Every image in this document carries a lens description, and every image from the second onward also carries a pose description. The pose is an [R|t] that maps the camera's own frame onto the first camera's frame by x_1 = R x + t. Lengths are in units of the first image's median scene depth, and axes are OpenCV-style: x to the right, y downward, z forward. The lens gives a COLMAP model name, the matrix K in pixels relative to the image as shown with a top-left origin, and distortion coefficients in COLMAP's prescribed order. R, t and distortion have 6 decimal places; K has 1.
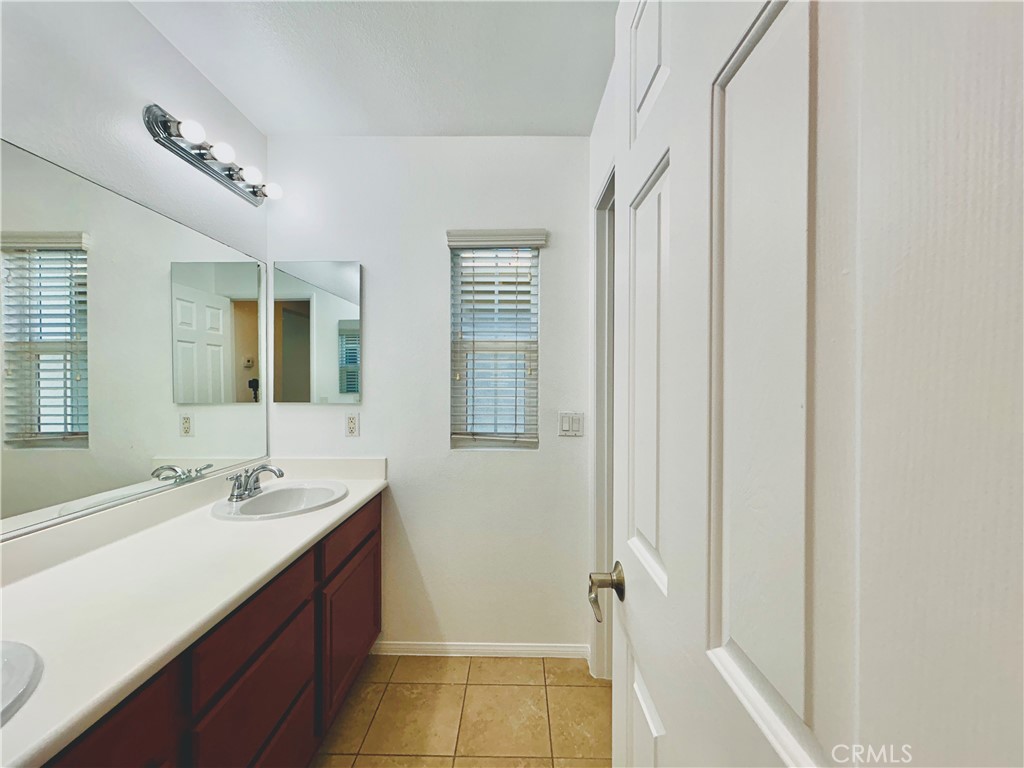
lens RADIAL K [[413.6, 0, 511.3], [0, 413.6, 381.2], [0, 0, 1]] dist [0.000215, 0.000224]
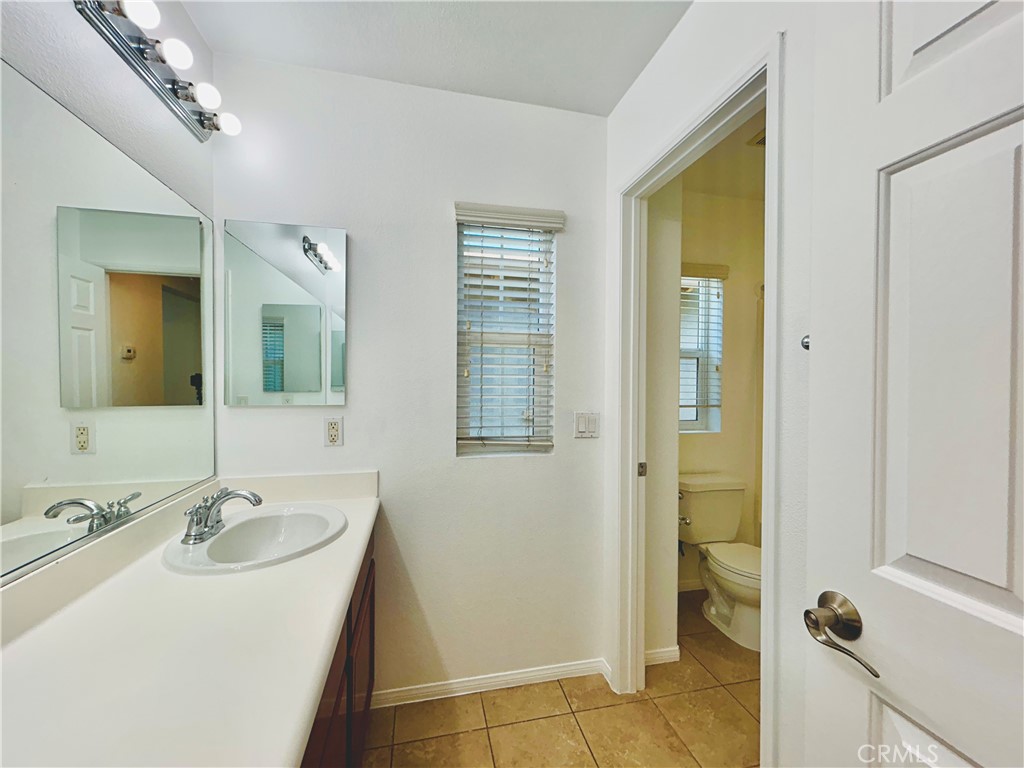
lens RADIAL K [[413.6, 0, 511.3], [0, 413.6, 381.2], [0, 0, 1]] dist [0.000215, 0.000224]
pose [[0.971798, 0.002923, 0.235798, -0.239452], [-0.004744, 0.999963, 0.007159, -0.000090], [-0.235768, -0.008076, 0.971776, 0.137291]]
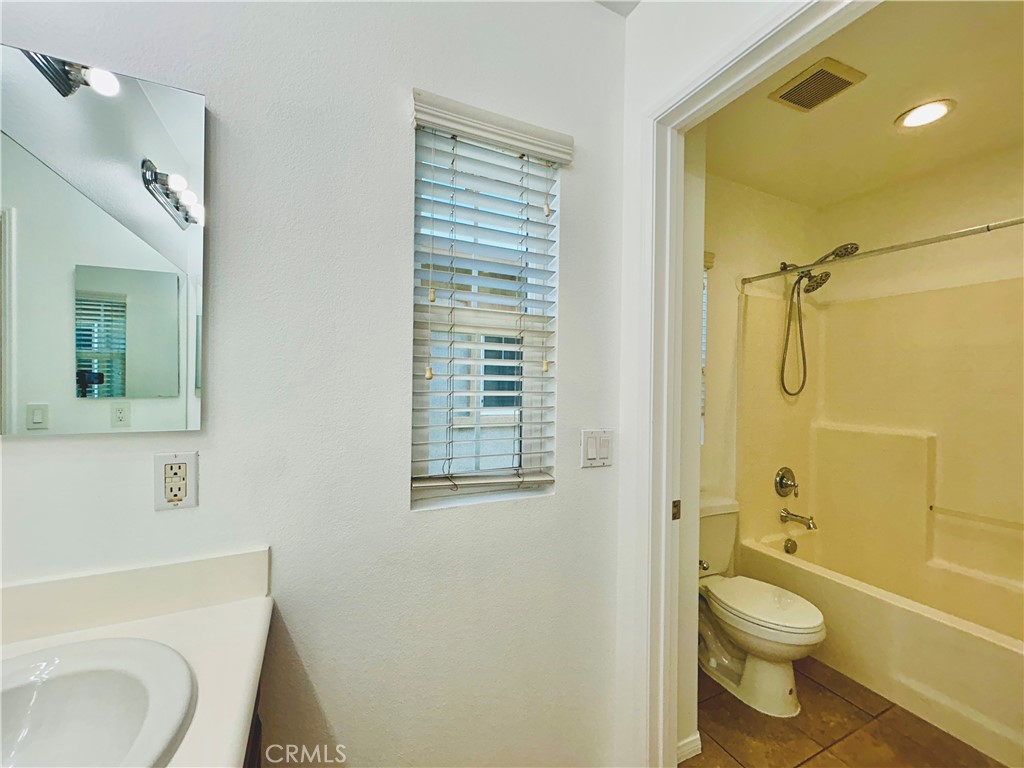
lens RADIAL K [[417.7, 0, 513.1], [0, 417.7, 382.3], [0, 0, 1]] dist [0.000113, 0.000332]
pose [[0.896516, 0.009402, 0.442912, -0.267340], [-0.012388, 0.999916, 0.003848, -0.001271], [-0.442839, -0.008937, 0.896557, 0.467720]]
